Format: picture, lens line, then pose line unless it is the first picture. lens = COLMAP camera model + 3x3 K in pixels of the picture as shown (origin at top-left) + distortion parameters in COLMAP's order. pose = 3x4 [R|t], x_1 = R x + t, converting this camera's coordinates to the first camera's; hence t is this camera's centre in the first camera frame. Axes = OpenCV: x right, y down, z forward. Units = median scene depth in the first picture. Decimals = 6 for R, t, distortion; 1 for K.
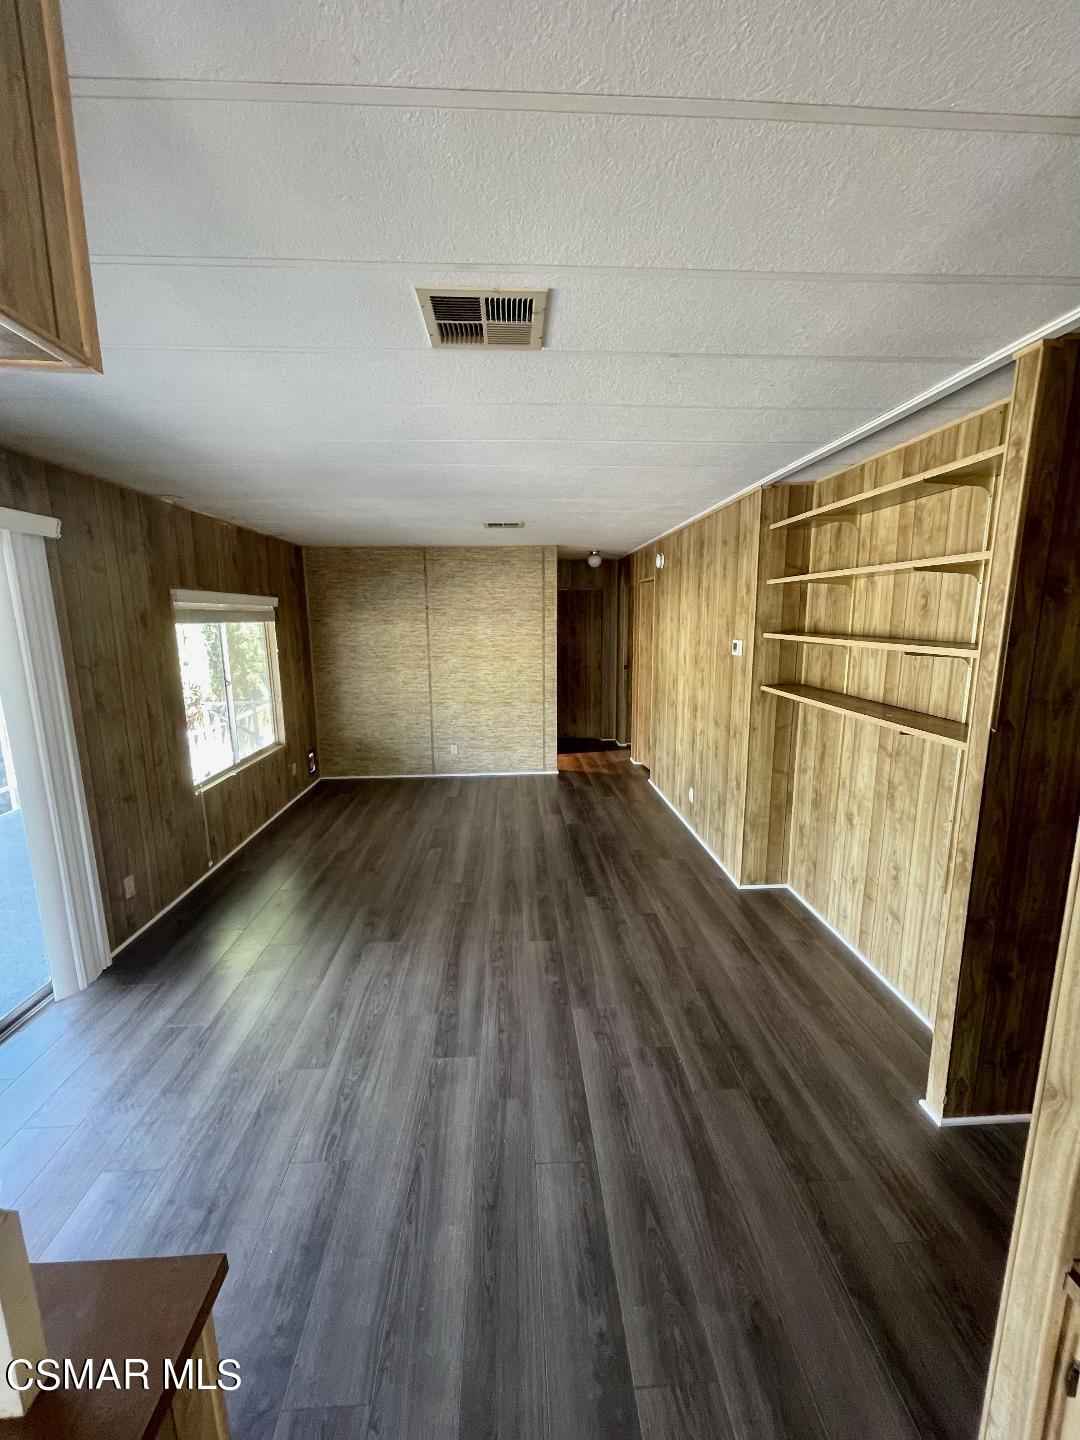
lens RADIAL K [[578.9, 0, 543.1], [0, 578.9, 719.7], [0, 0, 1]] dist [0.000161, 0.000044]
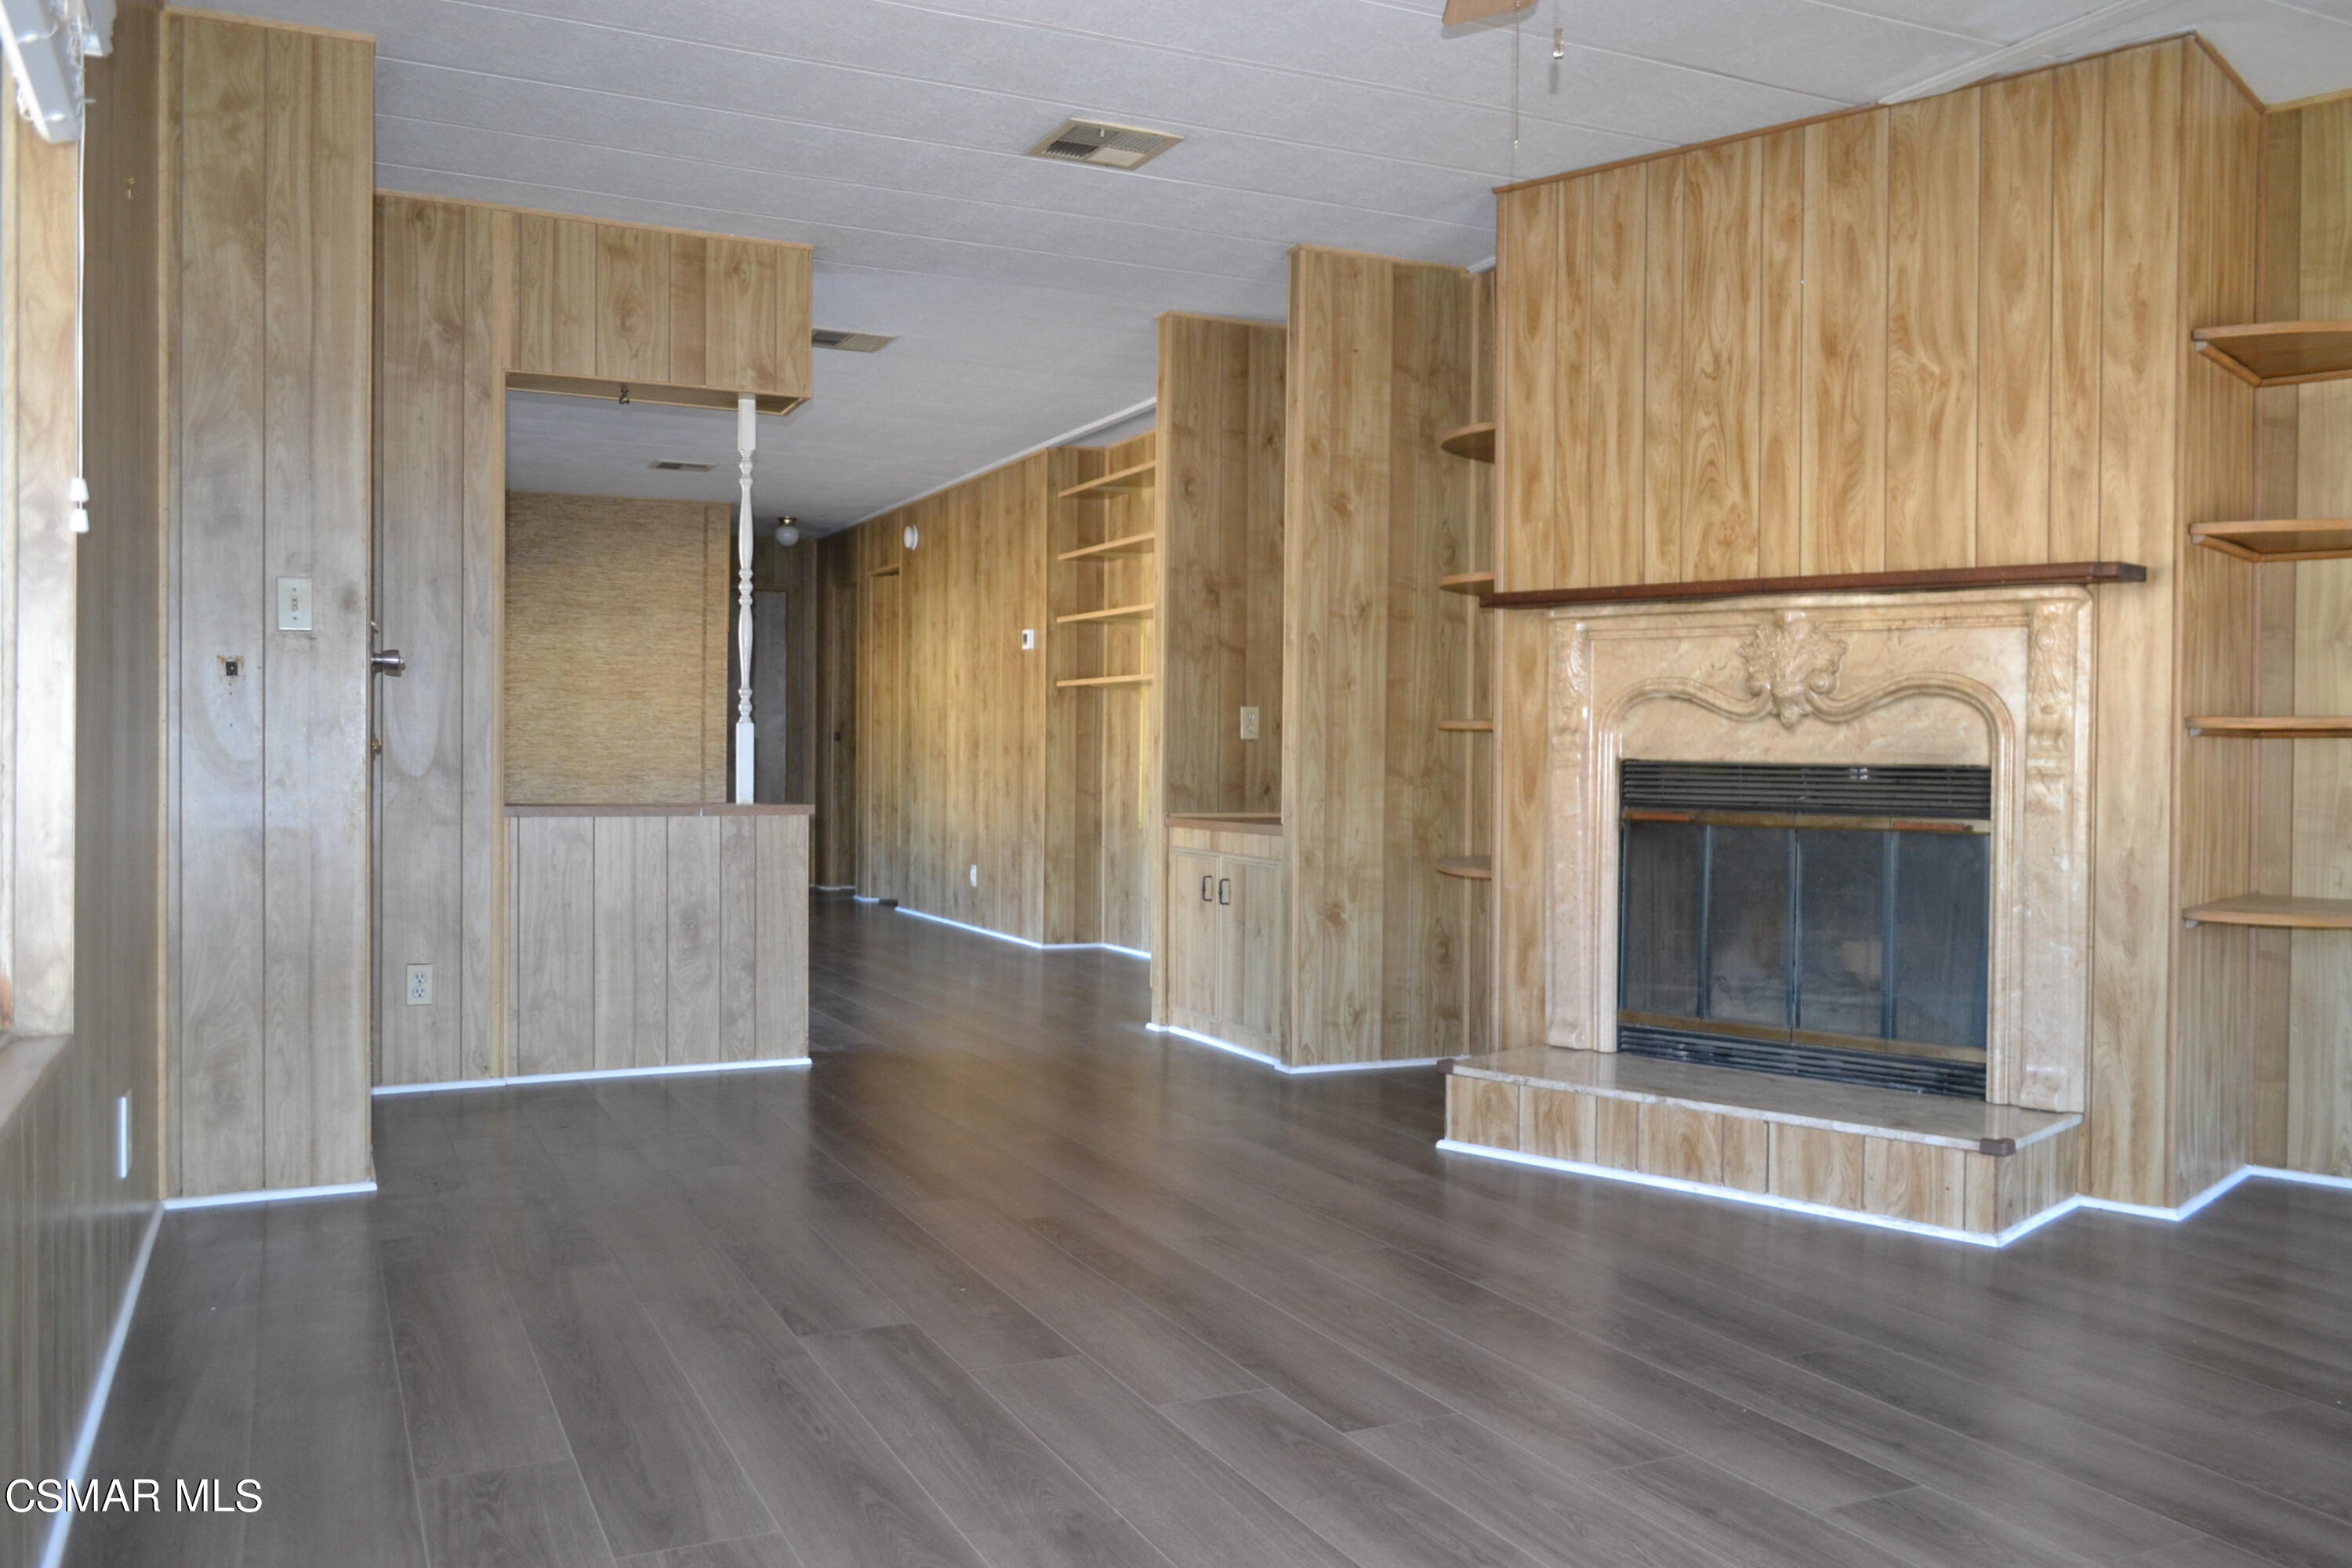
lens RADIAL K [[1864.6, 0, 1199.6], [0, 1864.6, 779.3], [0, 0, 1]] dist [-0.013925, 0.009973]
pose [[0.922704, 0.012344, 0.385310, -0.373203], [0.051520, 0.986573, -0.154983, 0.411748], [-0.382050, 0.162855, 0.909679, -1.201395]]
